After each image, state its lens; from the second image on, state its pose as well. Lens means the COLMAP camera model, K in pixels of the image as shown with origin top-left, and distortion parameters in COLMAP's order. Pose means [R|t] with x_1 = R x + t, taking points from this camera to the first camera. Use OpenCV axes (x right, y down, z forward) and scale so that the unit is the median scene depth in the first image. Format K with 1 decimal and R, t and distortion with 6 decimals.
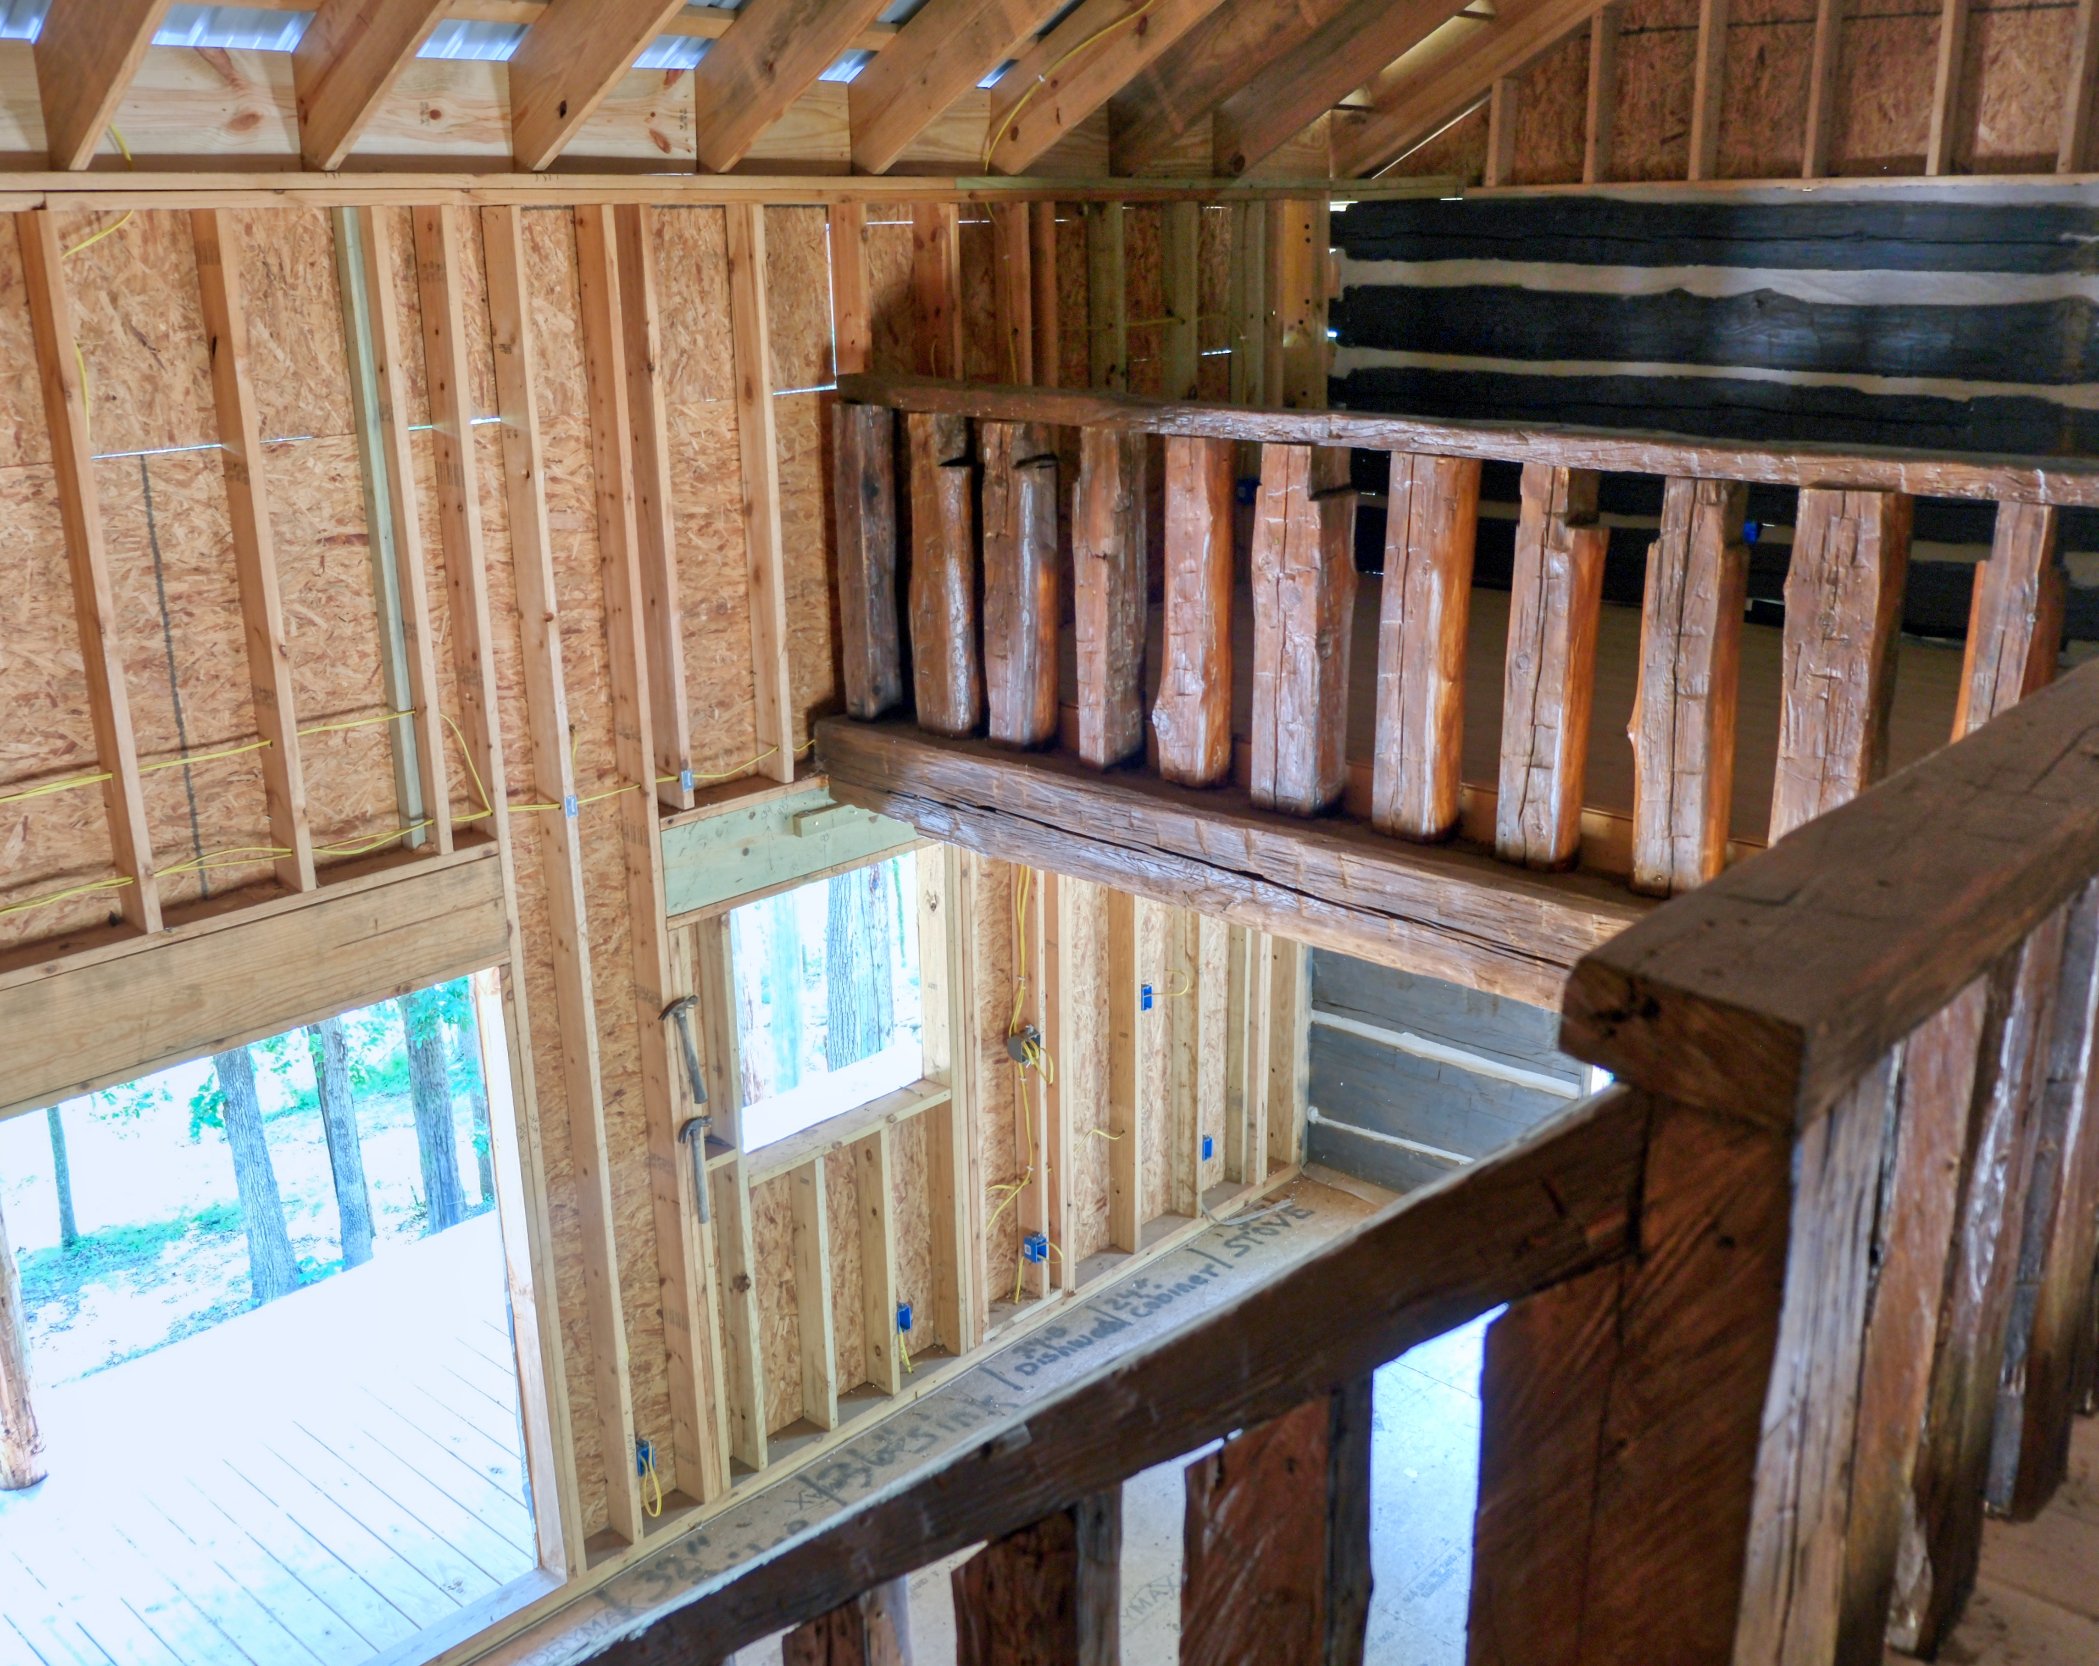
lens RADIAL K [[1995.2, 0, 1041.1], [0, 1995.2, 828.6], [0, 0, 1]] dist [-0.057077, 0.067729]
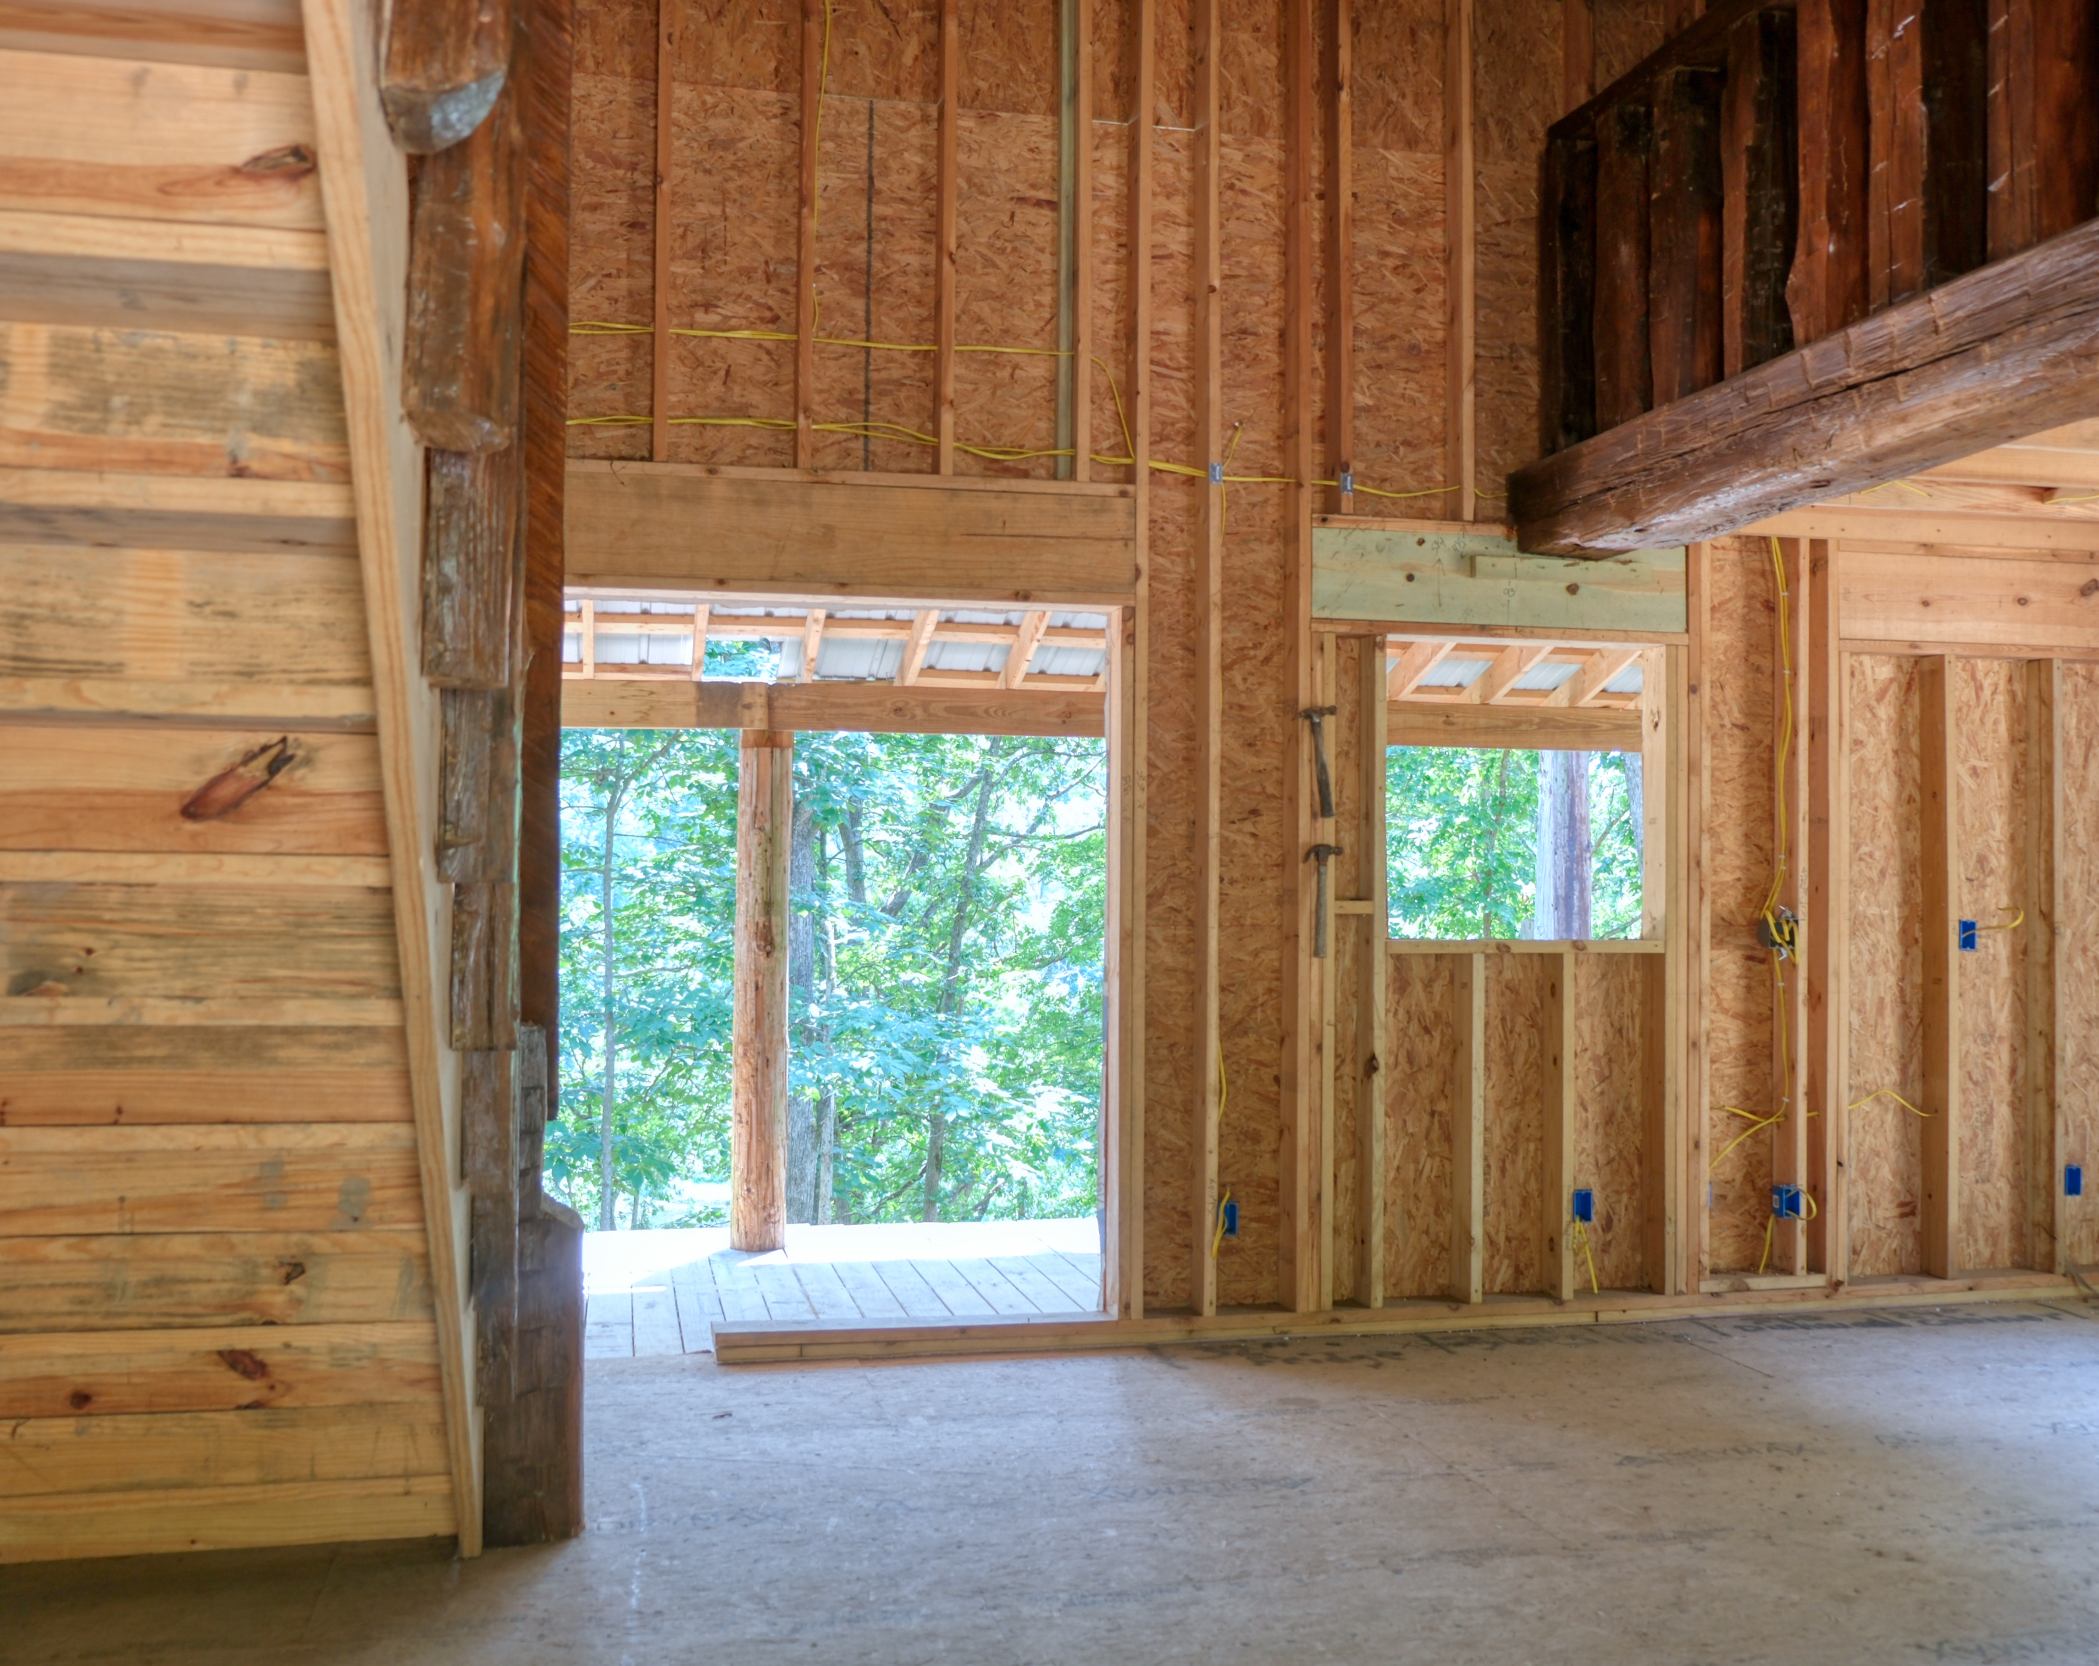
lens RADIAL K [[1995.2, 0, 1041.1], [0, 1995.2, 828.6], [0, 0, 1]] dist [-0.057077, 0.067729]
pose [[0.819823, 0.004896, -0.572597, 0.263162], [-0.190202, 0.945516, -0.264240, 0.422993], [0.540105, 0.325539, 0.776087, 0.193476]]
